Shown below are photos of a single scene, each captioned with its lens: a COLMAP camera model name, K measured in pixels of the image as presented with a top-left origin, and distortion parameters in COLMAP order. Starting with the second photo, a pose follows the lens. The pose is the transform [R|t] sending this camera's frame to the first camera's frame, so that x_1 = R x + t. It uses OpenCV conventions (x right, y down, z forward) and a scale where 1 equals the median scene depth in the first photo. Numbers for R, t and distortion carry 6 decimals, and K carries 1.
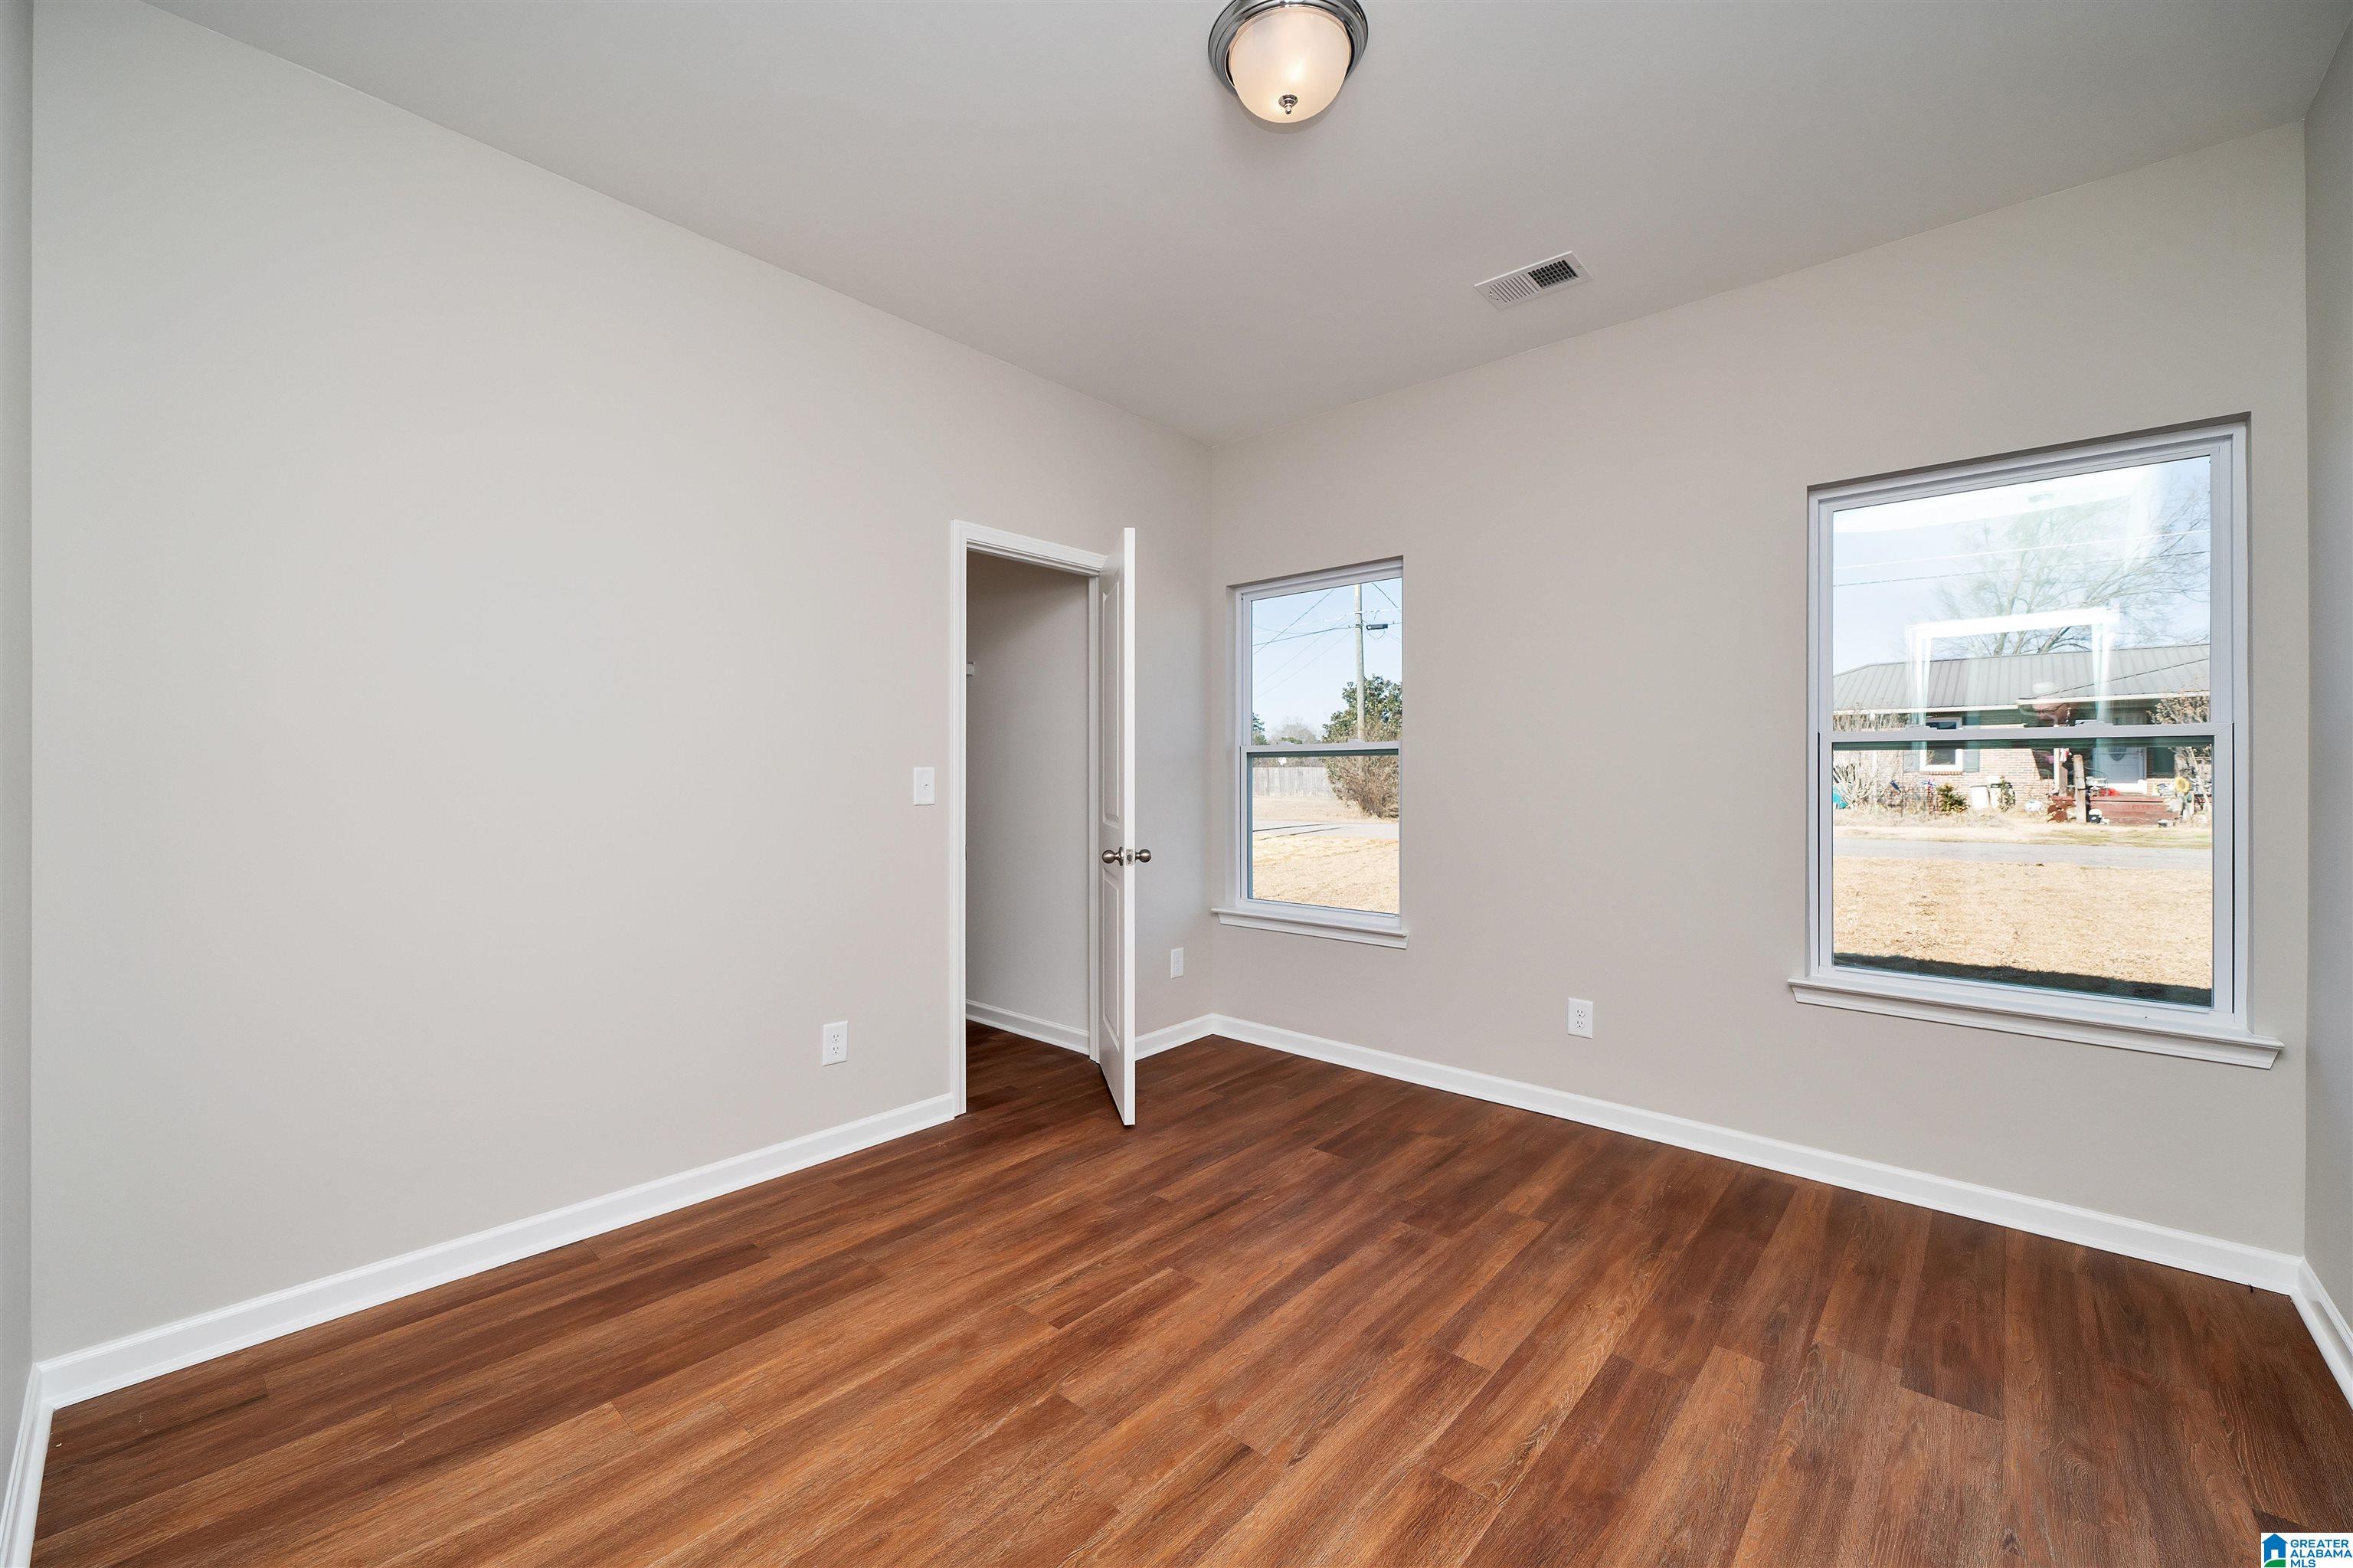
lens RADIAL K [[937.2, 0, 1178.8], [0, 937.2, 778.7], [0, 0, 1]] dist [-0.010485, -0.000045]
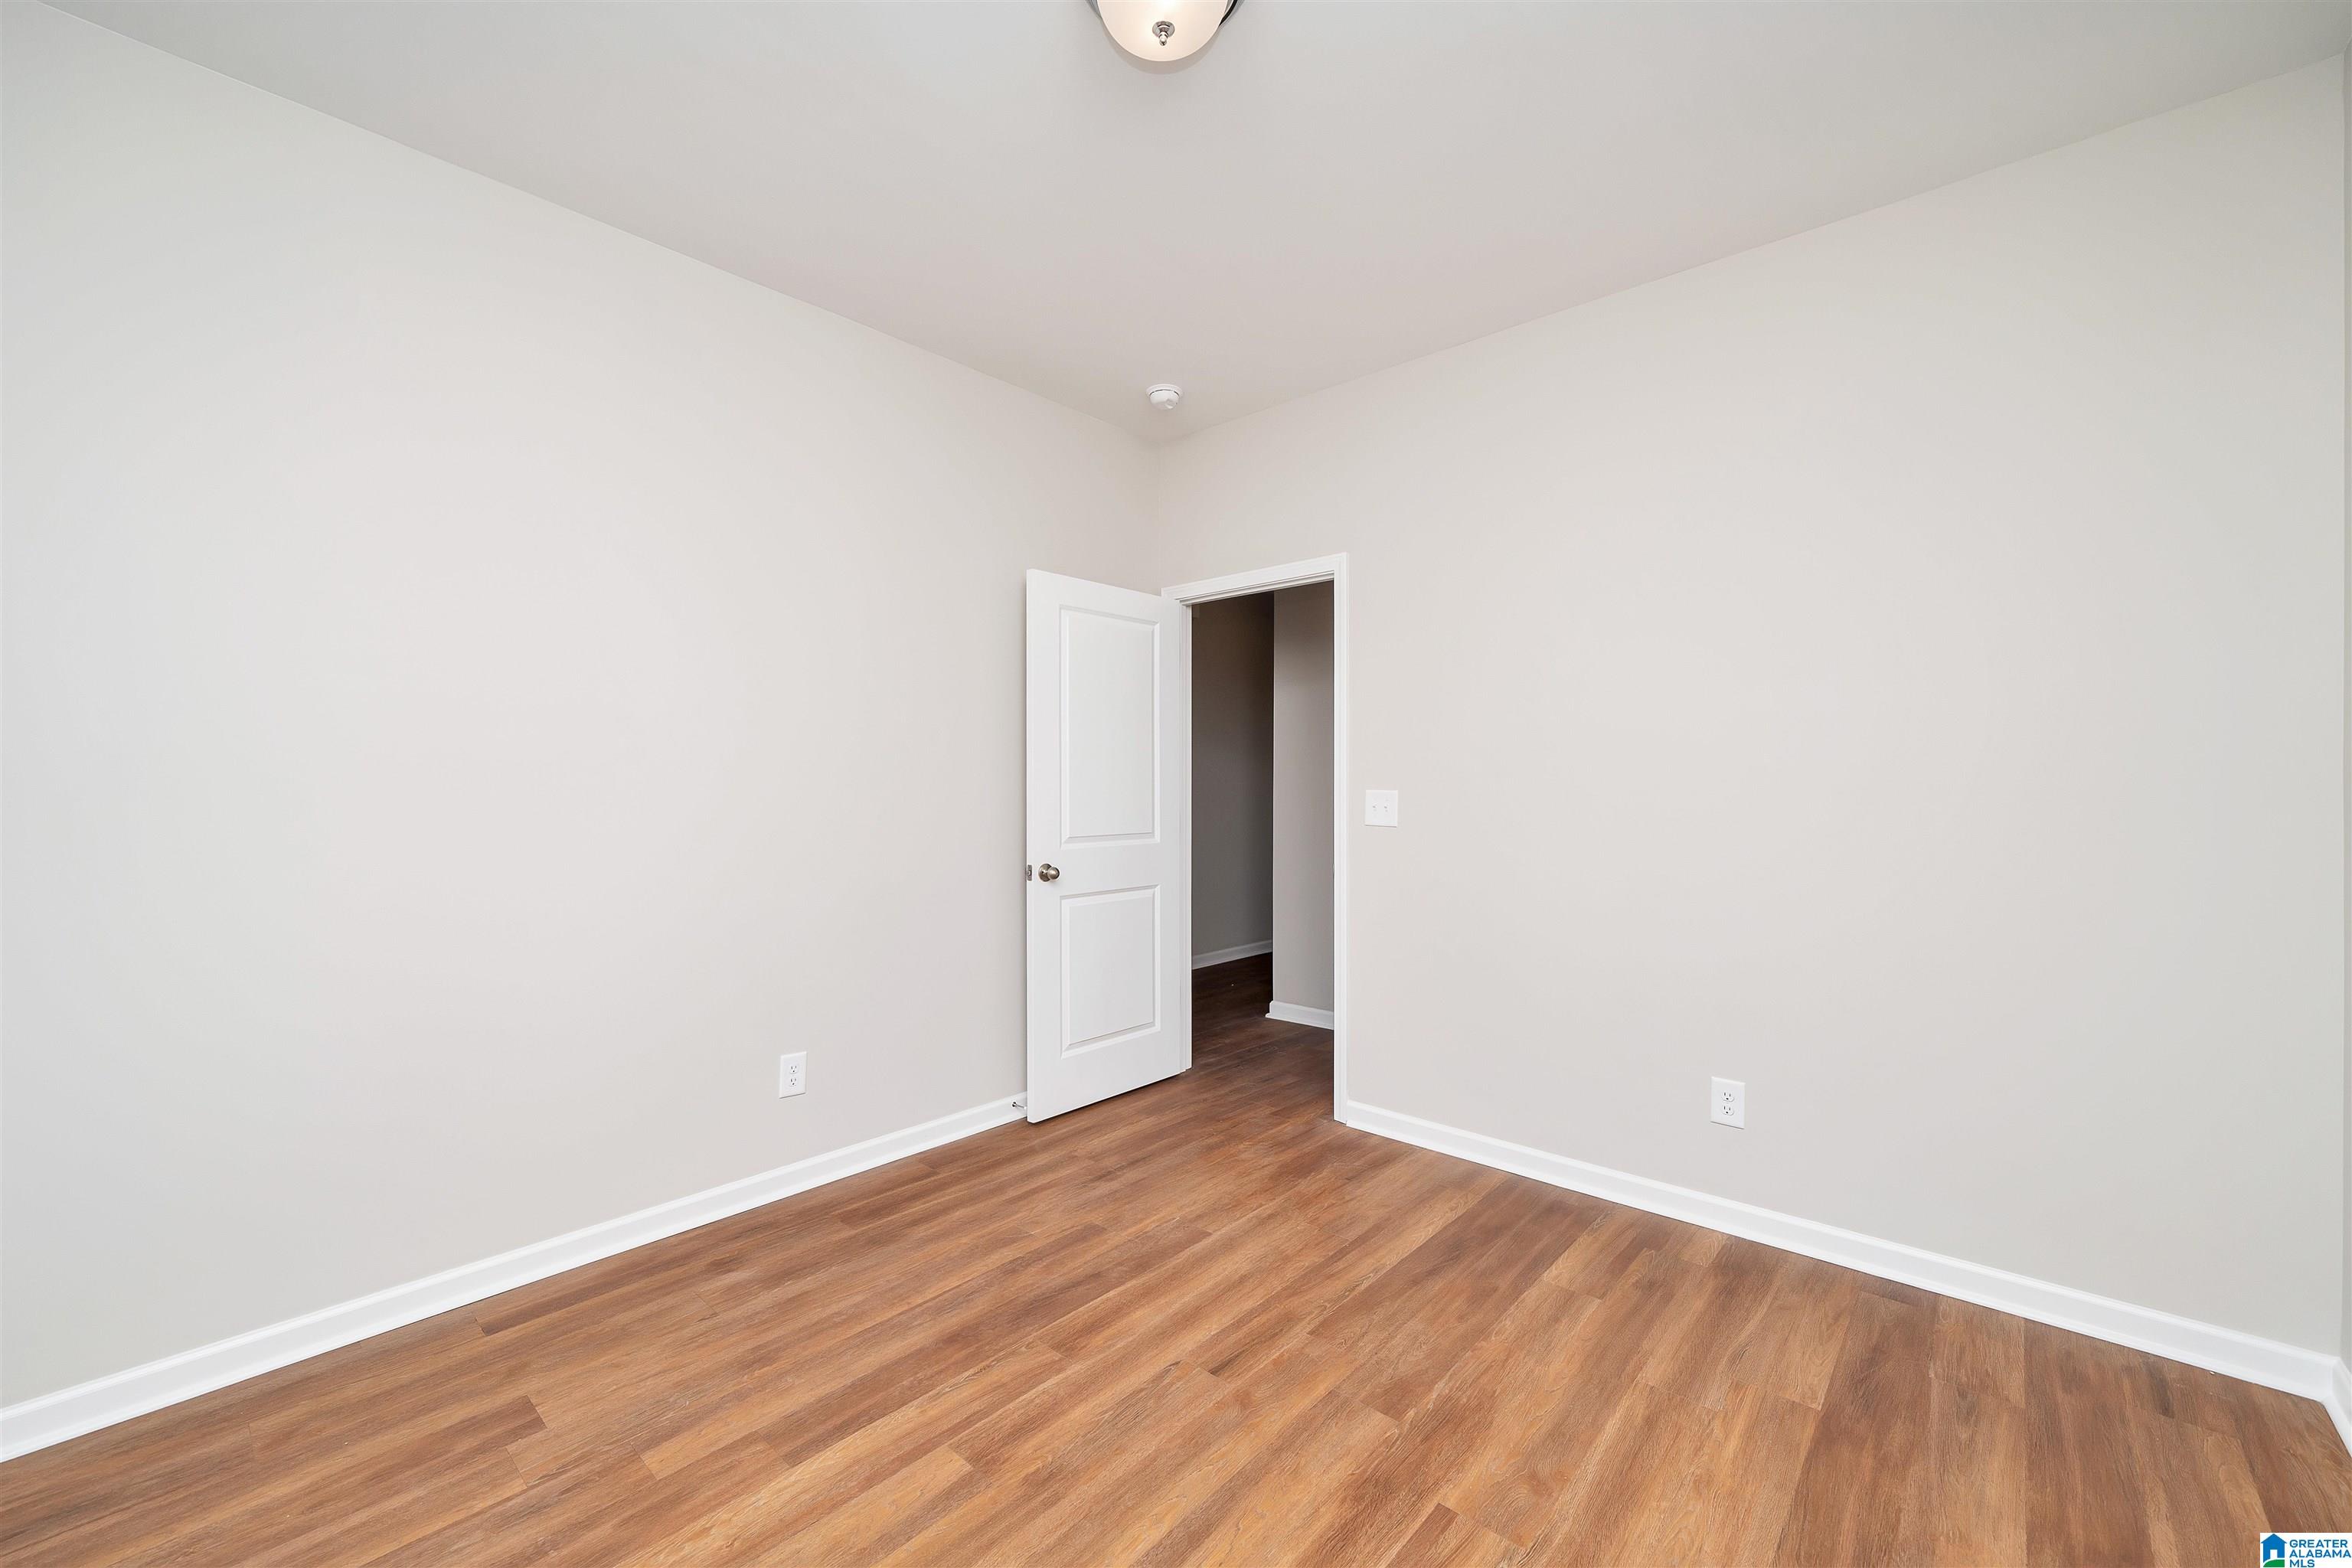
lens RADIAL K [[936.8, 0, 1176.2], [0, 936.8, 777.2], [0, 0, 1]] dist [-0.010485, -0.000045]
pose [[-0.999970, -0.000373, 0.007761, 0.105548], [-0.000435, 0.999968, -0.007947, -0.032520], [-0.007758, -0.007950, -0.999938, 2.077307]]
